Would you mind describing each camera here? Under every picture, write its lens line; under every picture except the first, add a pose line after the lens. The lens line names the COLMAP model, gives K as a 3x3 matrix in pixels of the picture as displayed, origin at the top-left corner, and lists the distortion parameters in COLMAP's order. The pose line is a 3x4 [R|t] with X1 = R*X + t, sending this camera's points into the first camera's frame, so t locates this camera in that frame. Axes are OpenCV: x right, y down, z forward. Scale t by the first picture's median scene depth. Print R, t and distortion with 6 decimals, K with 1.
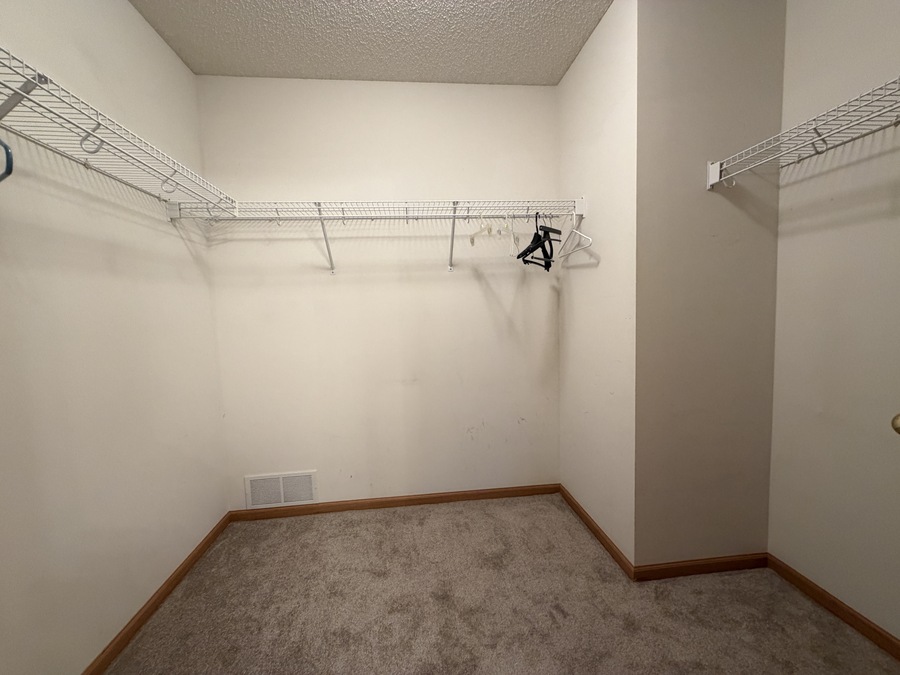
lens RADIAL K [[359.0, 0, 445.5], [0, 359.0, 337.4], [0, 0, 1]] dist [0.000048, 0.000139]
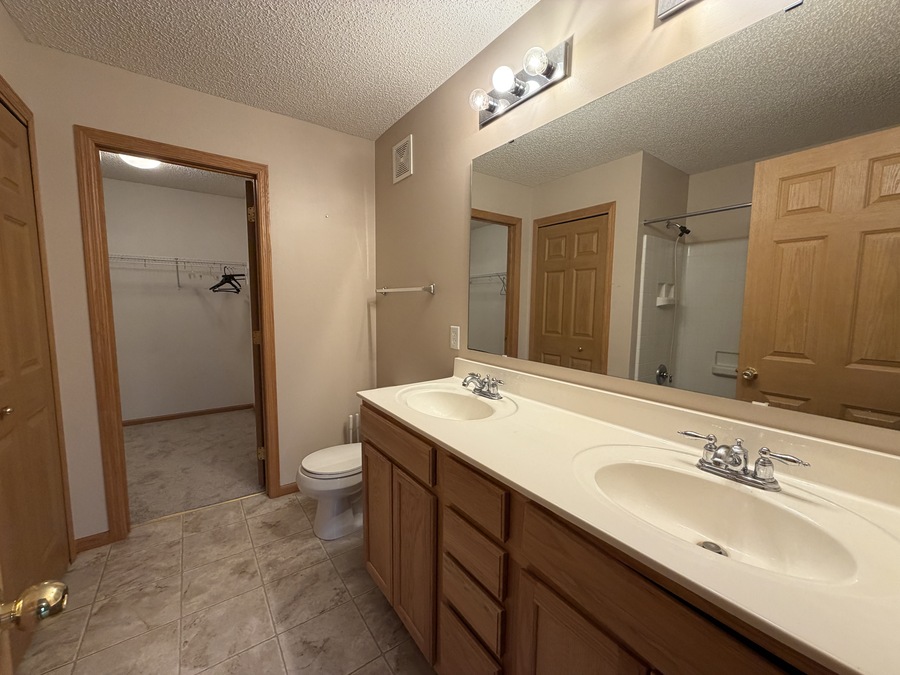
lens RADIAL K [[359.0, 0, 445.5], [0, 359.0, 337.4], [0, 0, 1]] dist [0.000048, 0.000139]
pose [[0.871167, 0.002760, 0.490980, 0.324094], [-0.009030, 0.999905, 0.010401, 0.031312], [-0.490904, -0.013494, 0.871109, -1.385345]]
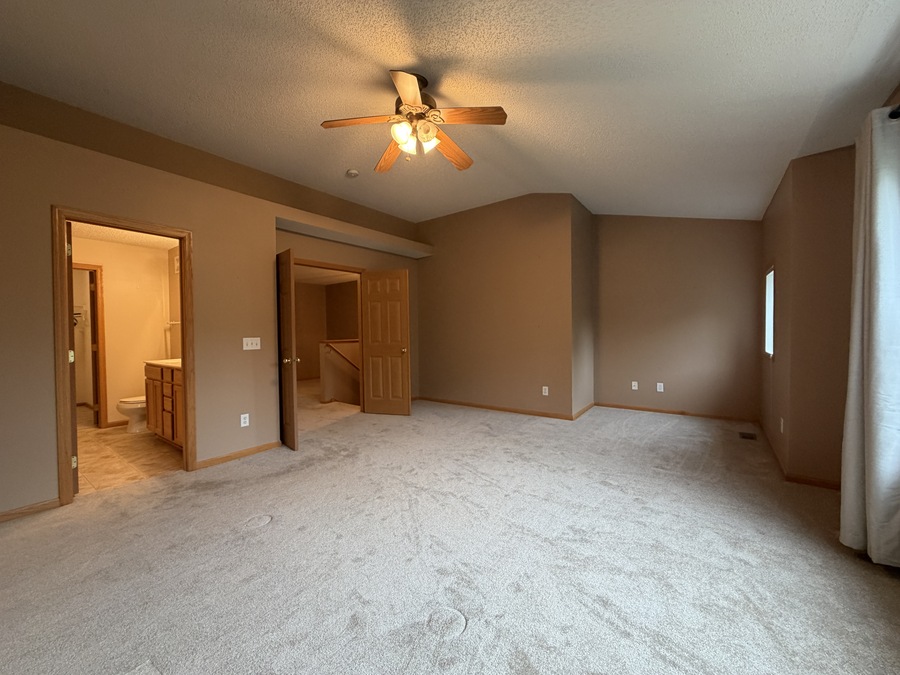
lens RADIAL K [[359.0, 0, 445.5], [0, 359.0, 337.4], [0, 0, 1]] dist [0.000048, 0.000139]
pose [[0.681426, 0.019403, 0.731630, 0.106462], [0.037612, 0.997399, -0.061483, 0.379549], [-0.730920, 0.069414, 0.678924, -5.061879]]
